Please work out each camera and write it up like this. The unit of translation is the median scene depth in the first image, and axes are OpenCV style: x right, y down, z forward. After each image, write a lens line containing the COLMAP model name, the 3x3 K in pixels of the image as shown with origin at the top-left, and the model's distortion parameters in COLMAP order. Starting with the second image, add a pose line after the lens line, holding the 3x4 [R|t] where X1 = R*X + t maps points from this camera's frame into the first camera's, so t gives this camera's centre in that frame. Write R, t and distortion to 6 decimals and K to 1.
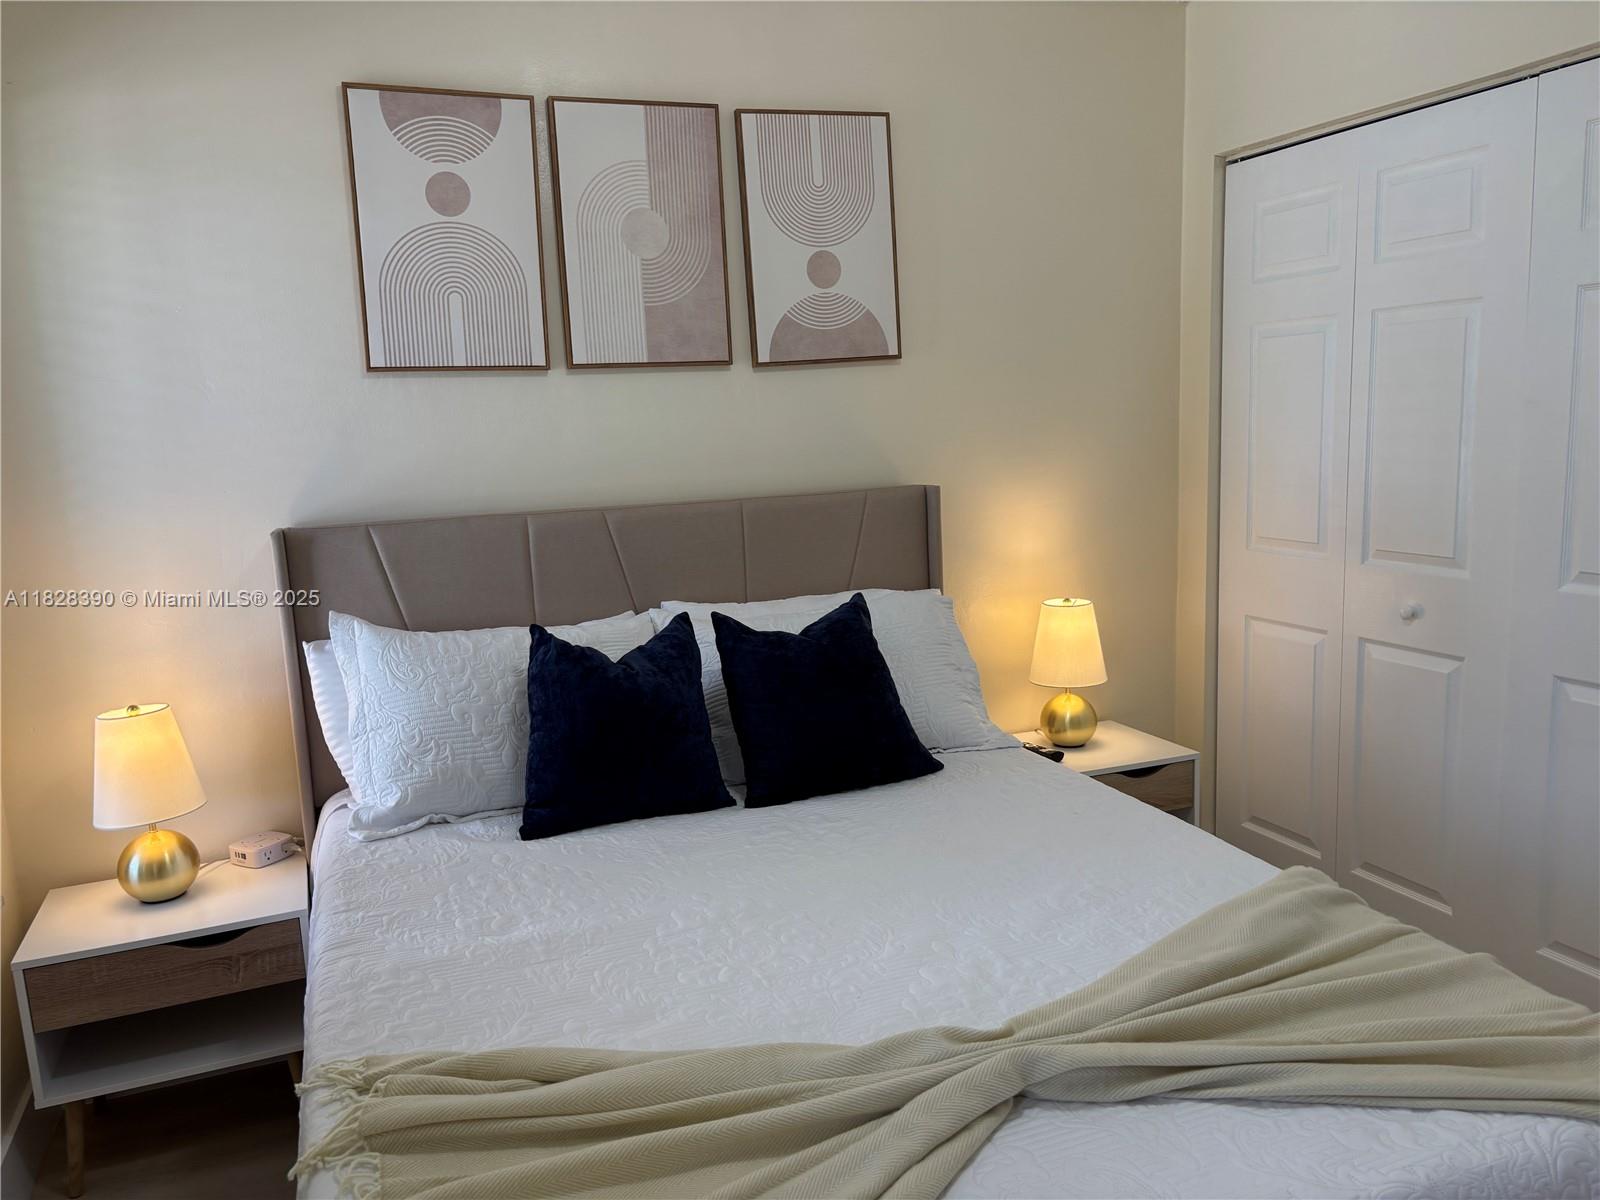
lens RADIAL K [[1213.0, 0, 800.0], [0, 1213.0, 600.0], [0, 0, 1]] dist [0.052603, -0.055349]
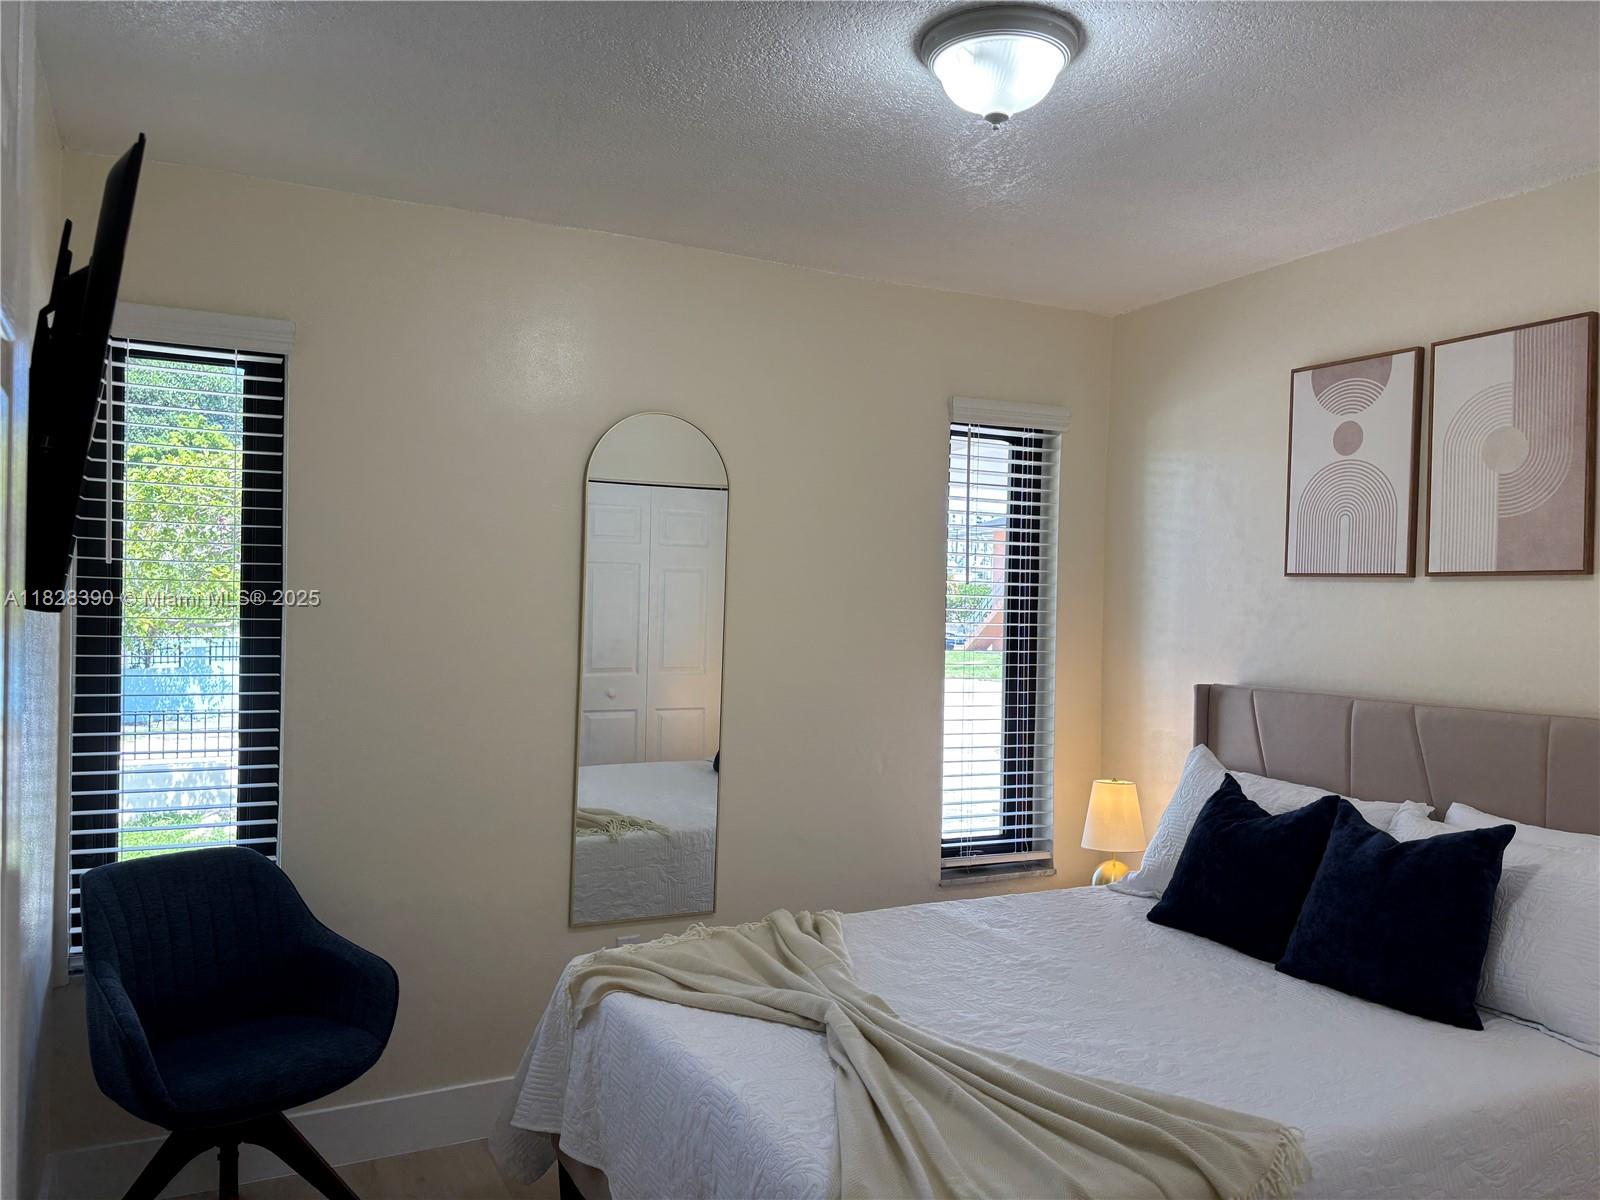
lens RADIAL K [[1213.0, 0, 800.0], [0, 1213.0, 600.0], [0, 0, 1]] dist [0.052603, -0.055349]
pose [[0.101383, 0.044071, -0.993871, 0.904743], [-0.177480, 0.983793, 0.025520, -0.101705], [0.978888, 0.173805, 0.107561, 0.345190]]
